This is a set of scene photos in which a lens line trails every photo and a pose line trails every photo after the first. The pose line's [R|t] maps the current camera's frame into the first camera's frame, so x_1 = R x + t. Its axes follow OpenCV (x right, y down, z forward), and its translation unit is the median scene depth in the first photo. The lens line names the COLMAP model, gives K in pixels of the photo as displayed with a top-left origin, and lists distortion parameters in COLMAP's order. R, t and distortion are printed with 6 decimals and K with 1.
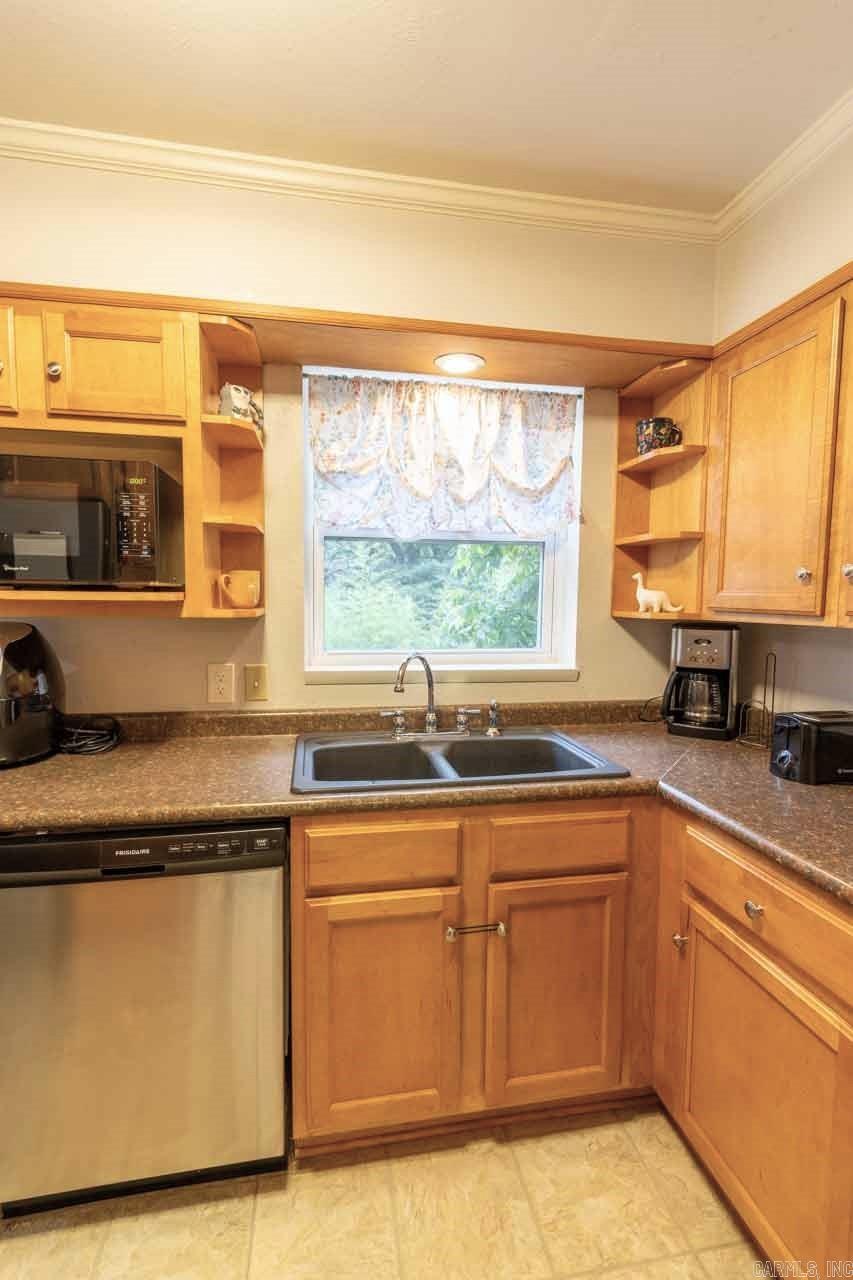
lens RADIAL K [[586.2, 0, 419.3], [0, 586.2, 646.0], [0, 0, 1]] dist [0.007457, -0.000590]
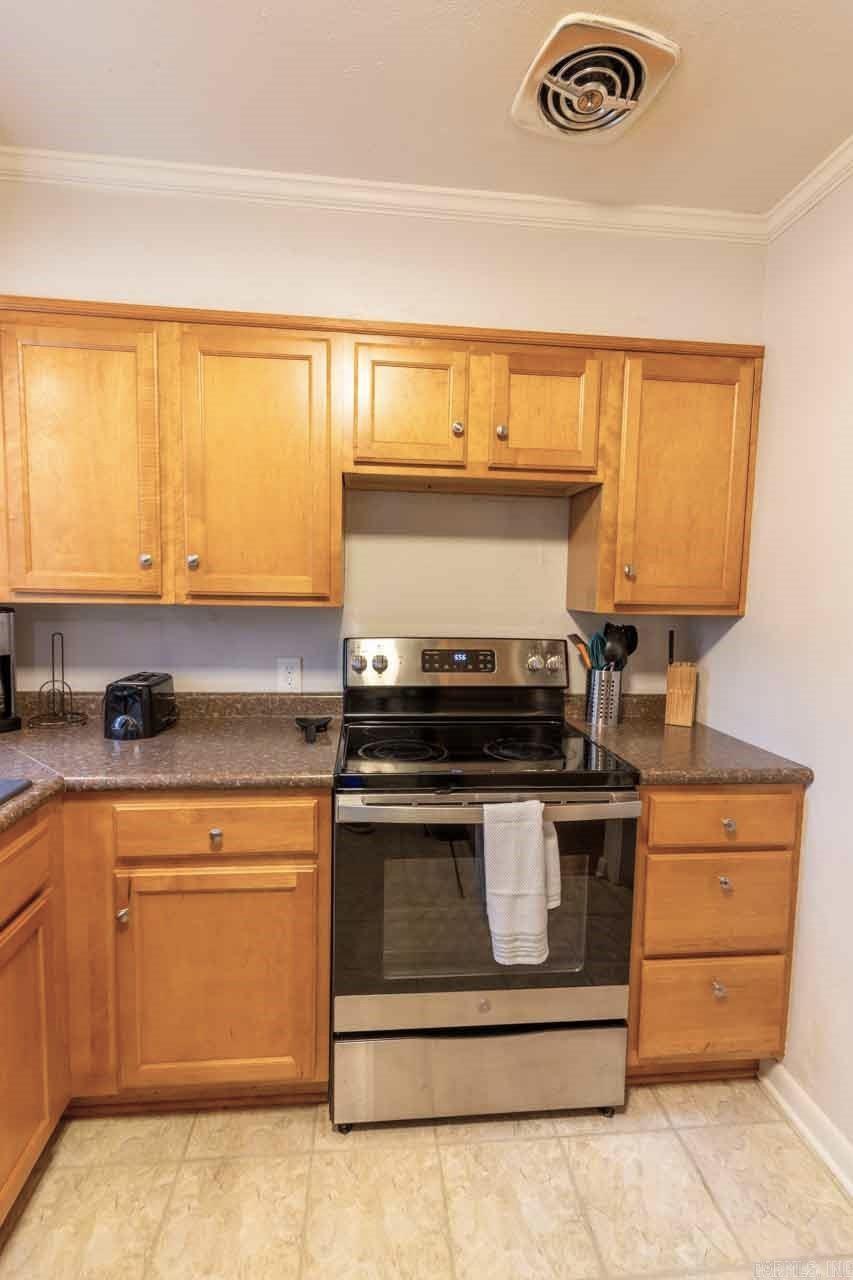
lens RADIAL K [[586.2, 0, 419.3], [0, 586.2, 646.0], [0, 0, 1]] dist [0.007457, -0.000590]
pose [[0.082071, -0.109662, 0.990575, -0.413396], [0.064645, 0.992421, 0.104510, -0.033813], [-0.994528, 0.055459, 0.088538, 0.318451]]
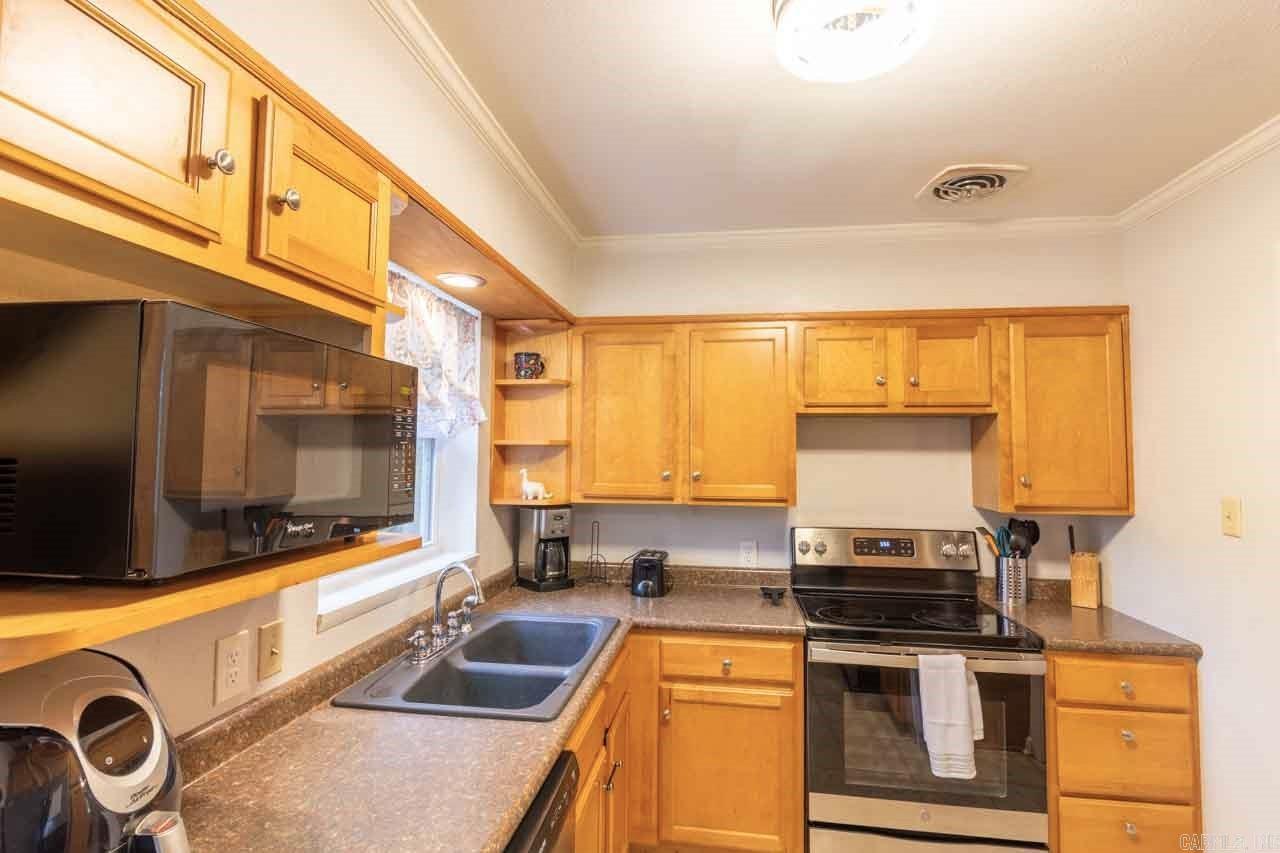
lens RADIAL K [[611.7, 0, 640.0], [0, 611.7, 426.5], [0, 0, 1]] dist [-0.002024, -0.001138]
pose [[0.324023, 0.032396, 0.945494, -0.983066], [0.074972, 0.995391, -0.059799, -0.144979], [-0.943074, 0.090261, 0.320101, 0.411603]]
